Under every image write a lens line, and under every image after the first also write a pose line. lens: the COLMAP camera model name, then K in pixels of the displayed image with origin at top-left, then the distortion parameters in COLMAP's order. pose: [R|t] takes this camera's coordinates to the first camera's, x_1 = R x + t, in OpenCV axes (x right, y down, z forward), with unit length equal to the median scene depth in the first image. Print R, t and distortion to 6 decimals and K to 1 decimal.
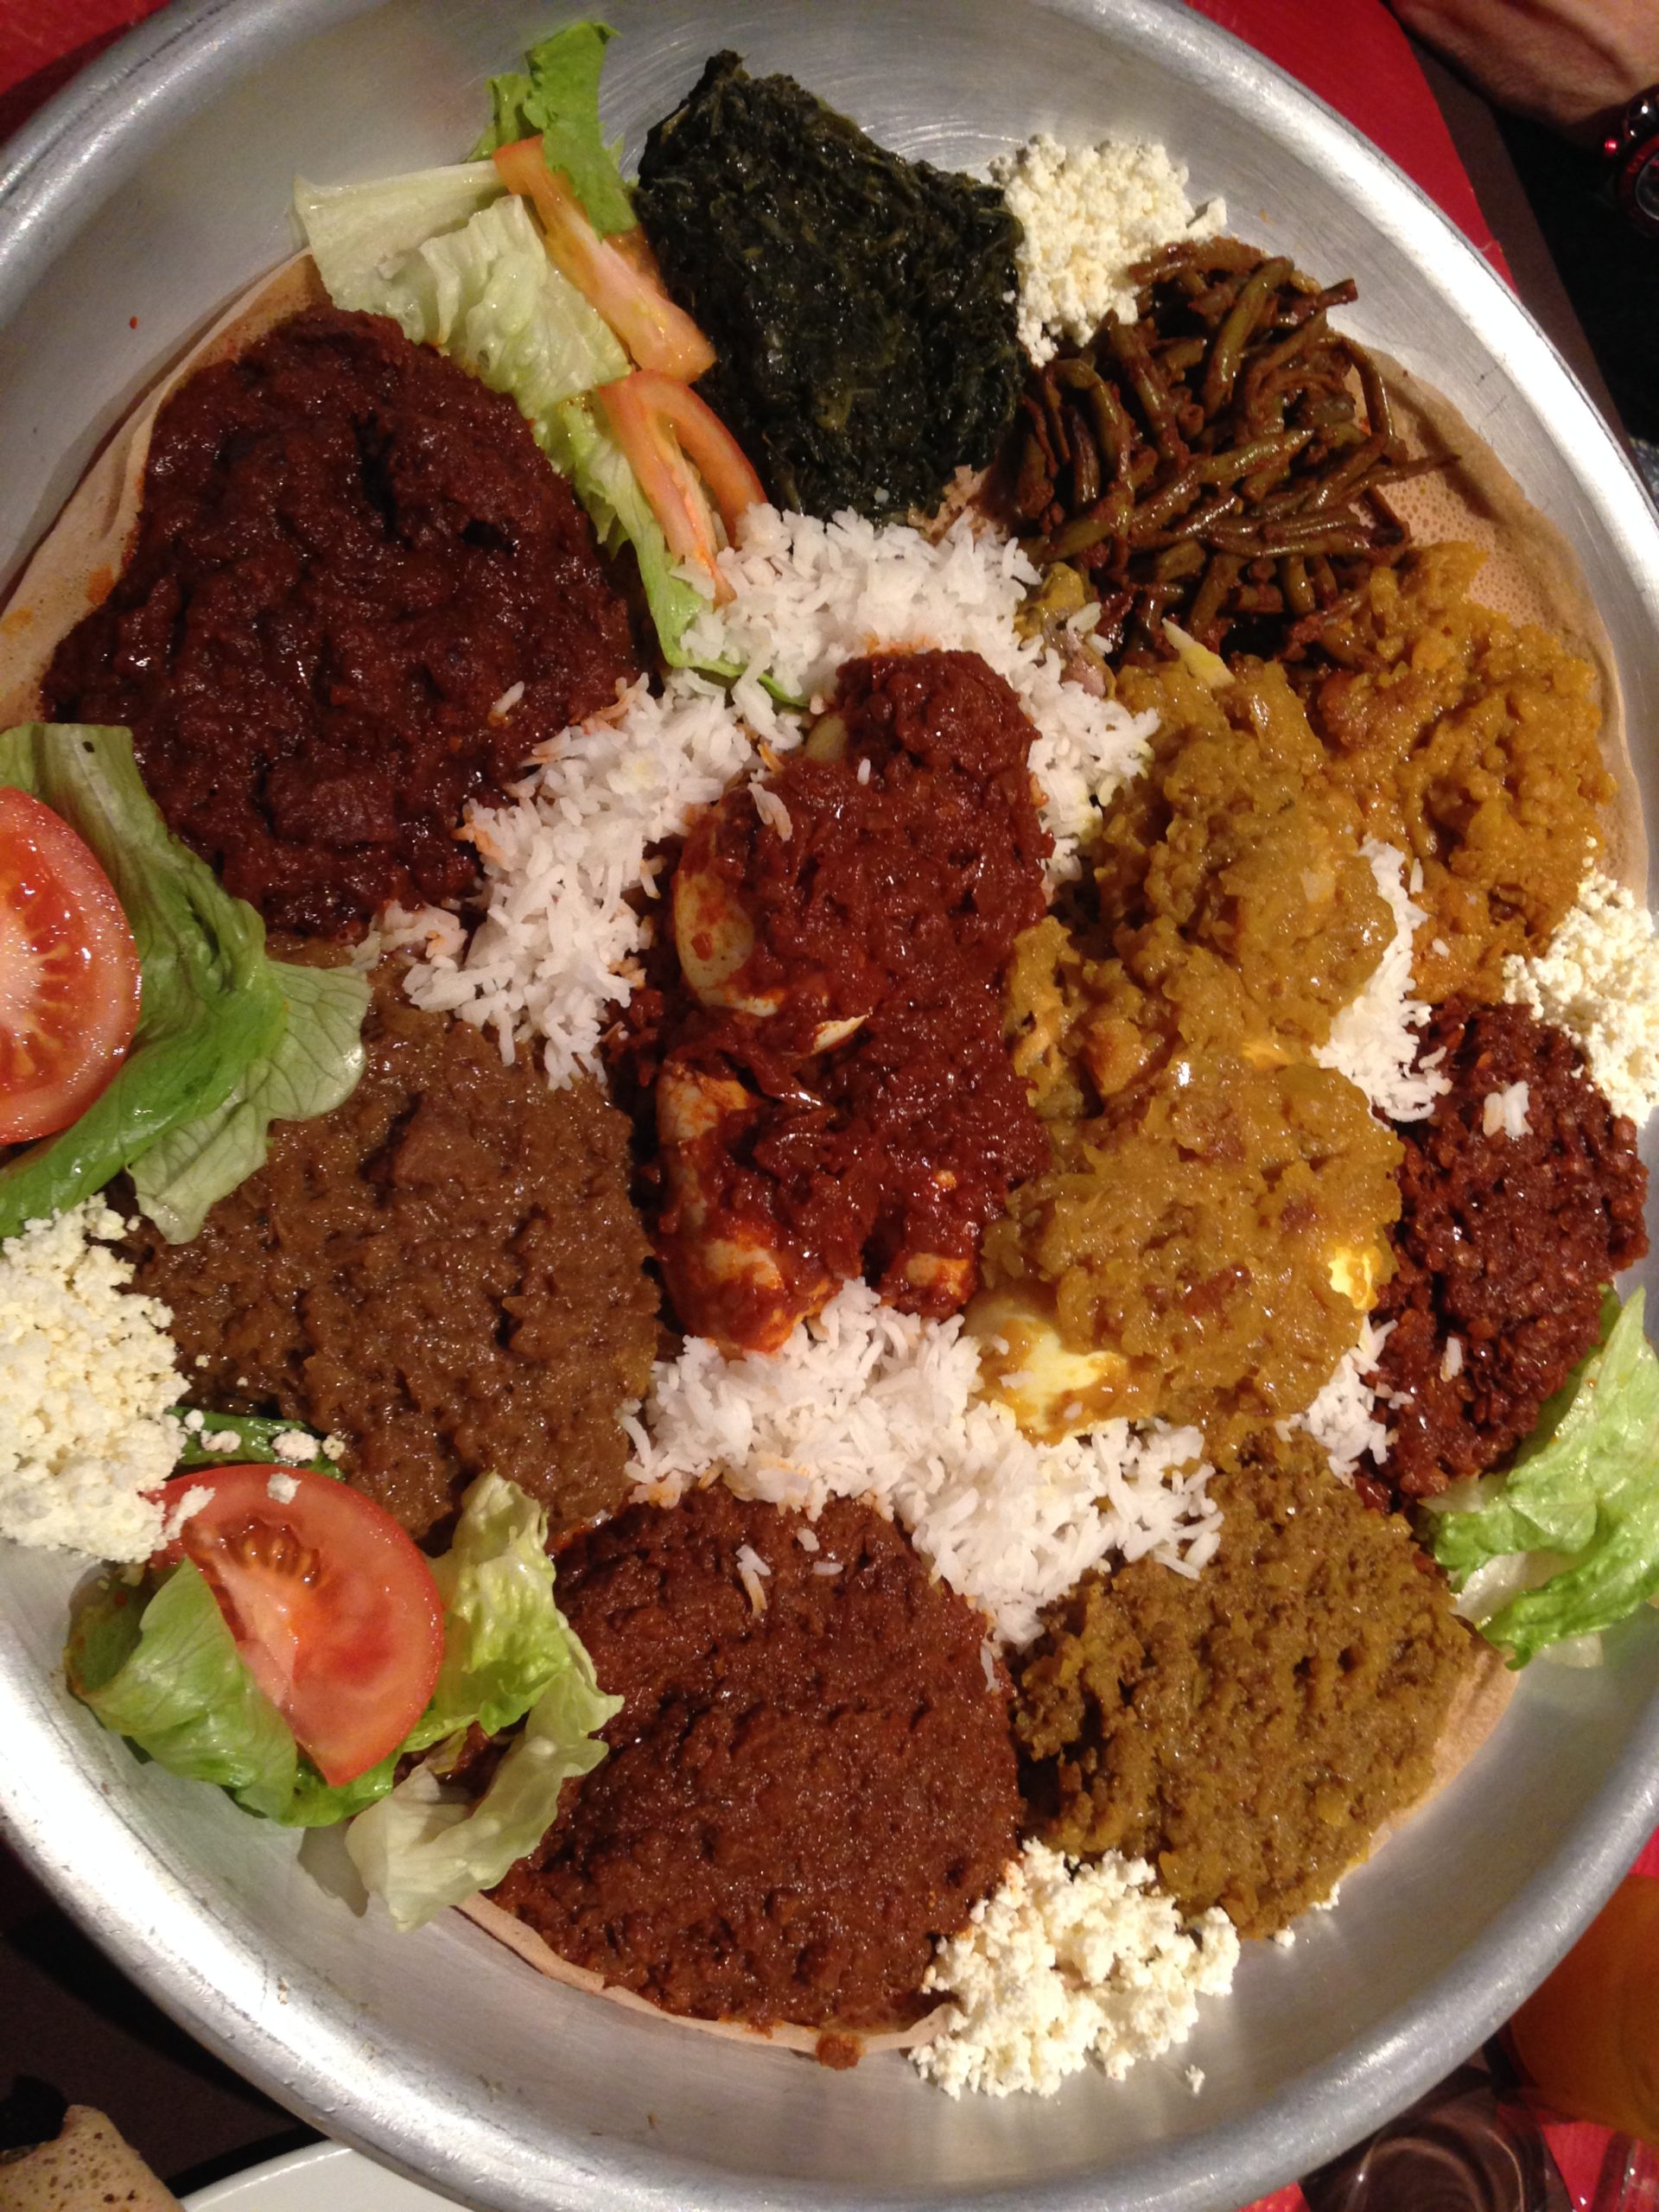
lens RADIAL K [[1956.0, 0, 829.5], [0, 1956.0, 1106.0], [0, 0, 1]] dist [0.186747, -0.329481]
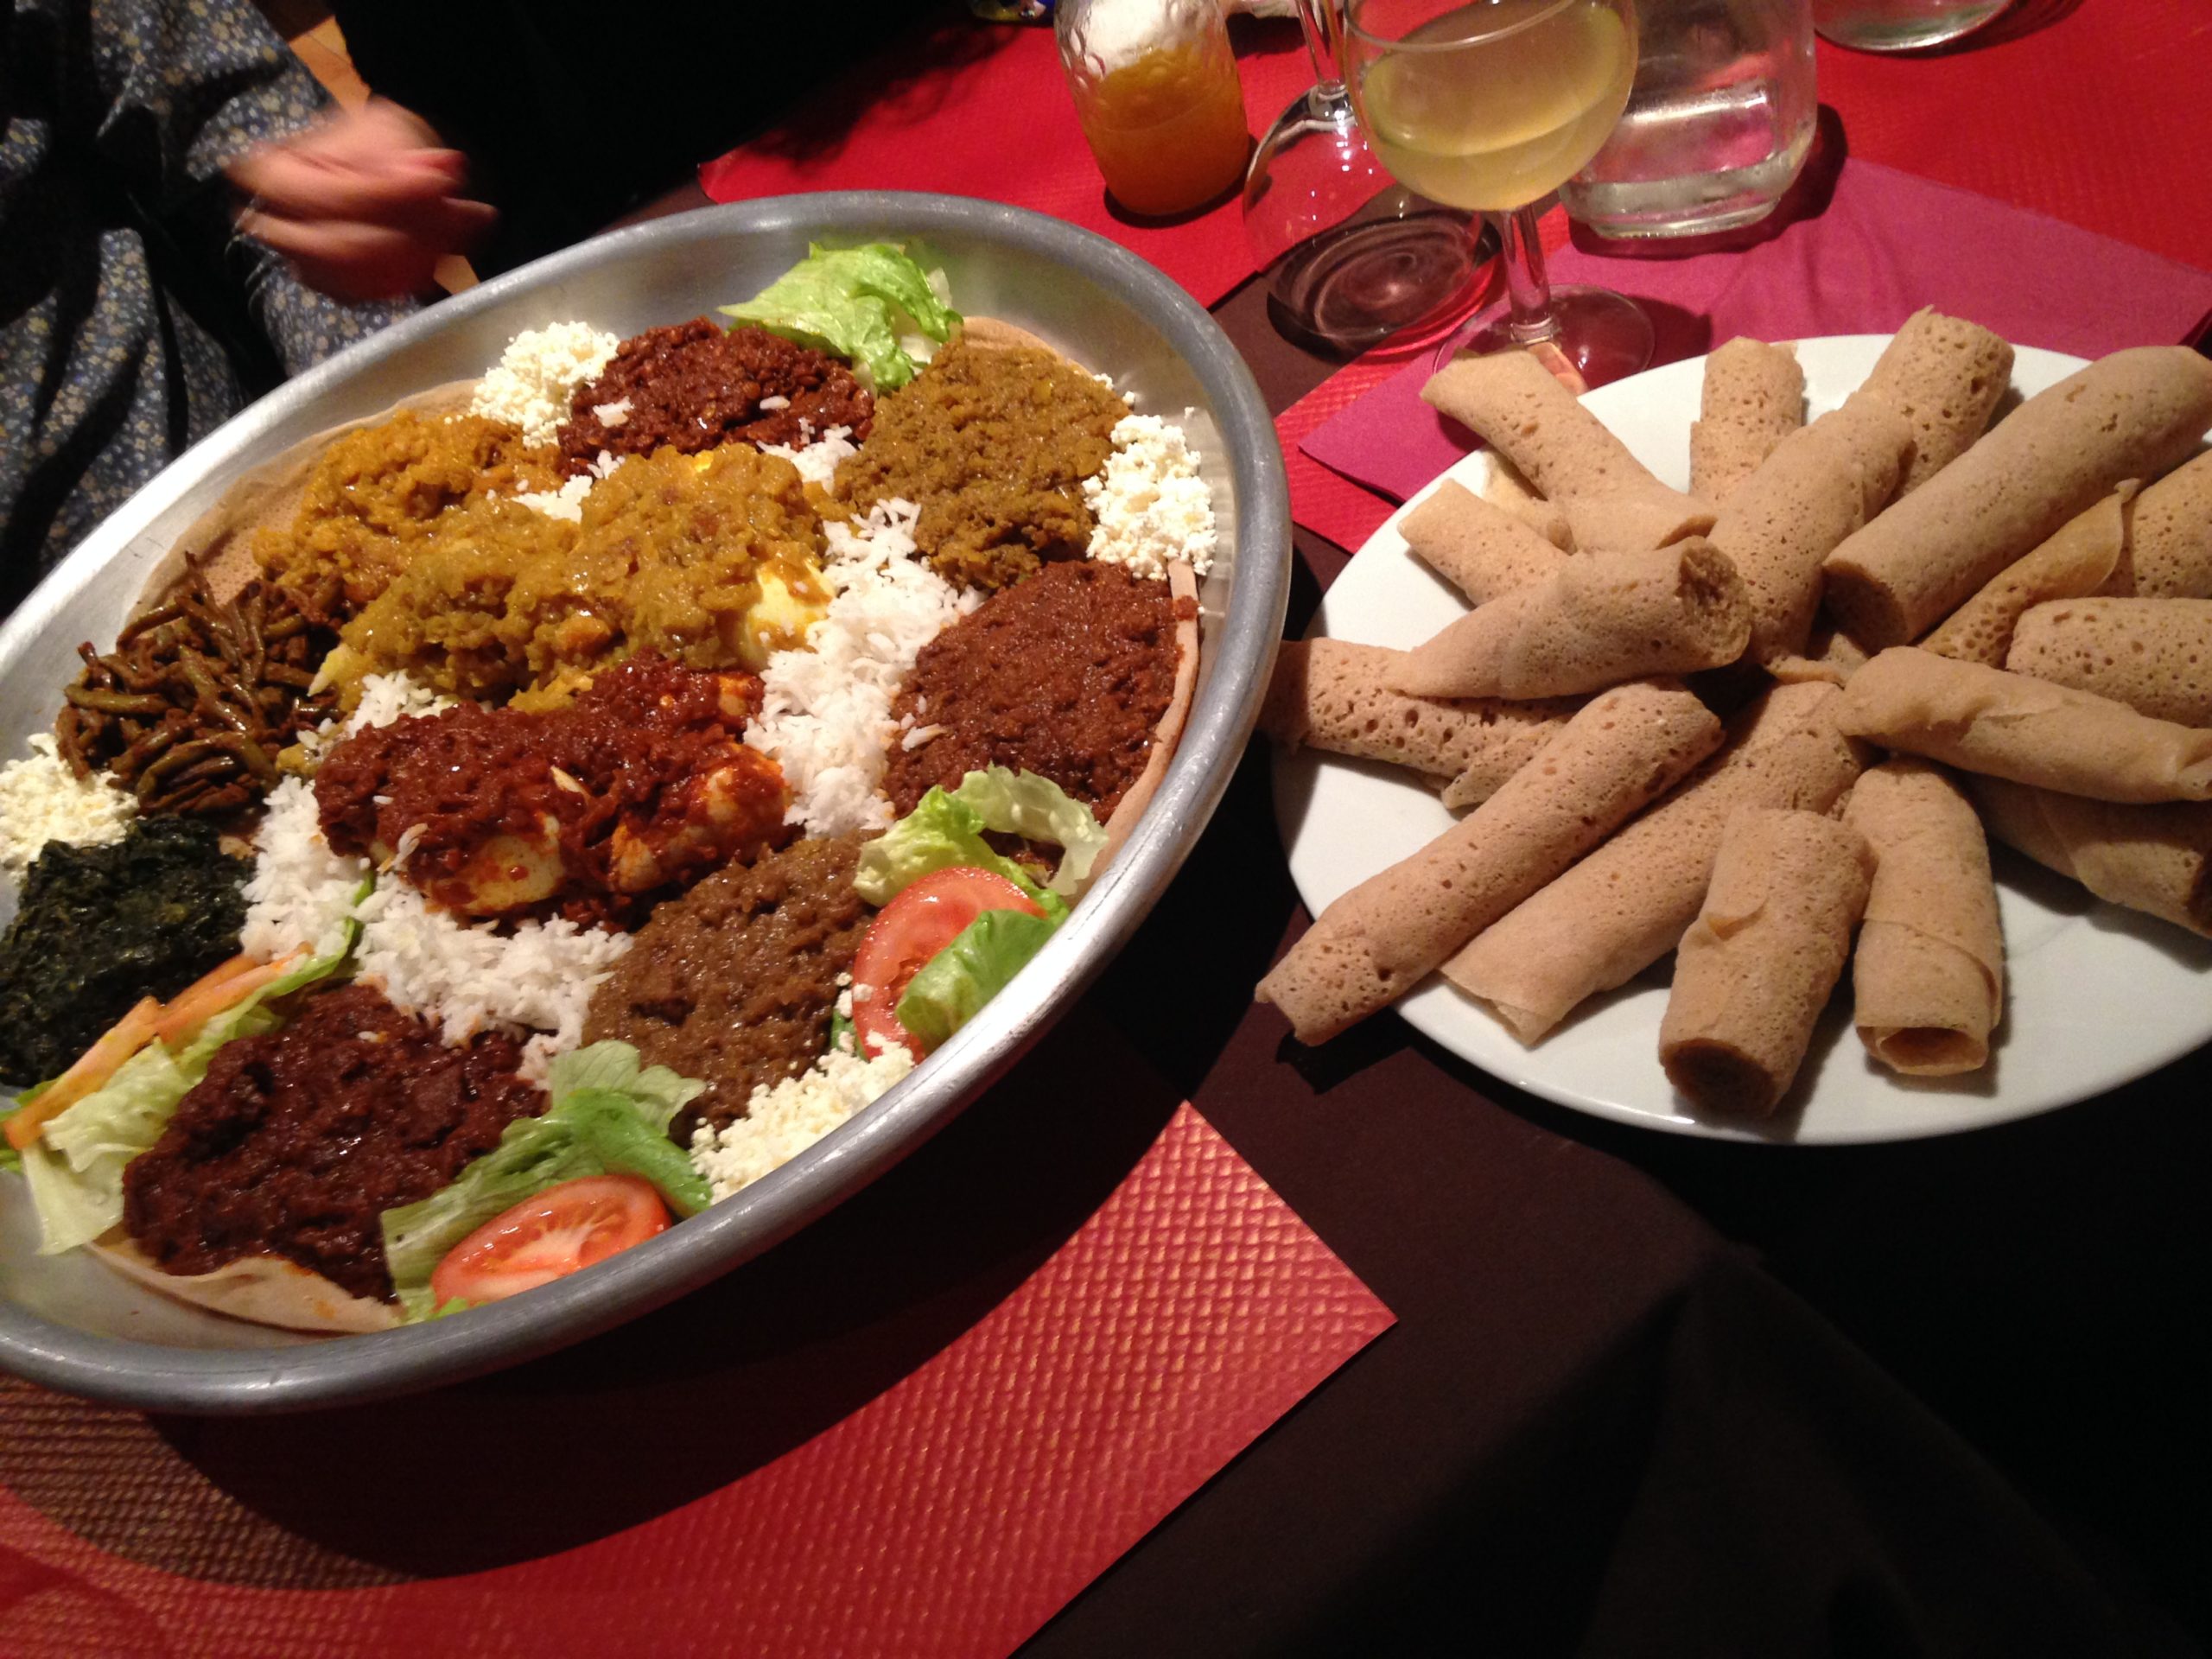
lens RADIAL K [[1956.0, 0, 1106.0], [0, 1956.0, 829.5], [0, 0, 1]] dist [0.186747, -0.329481]
pose [[-0.234570, -0.941199, 0.243149, -0.445743], [0.970476, -0.241185, 0.002636, 0.313846], [0.056163, 0.236588, 0.969985, -0.384752]]
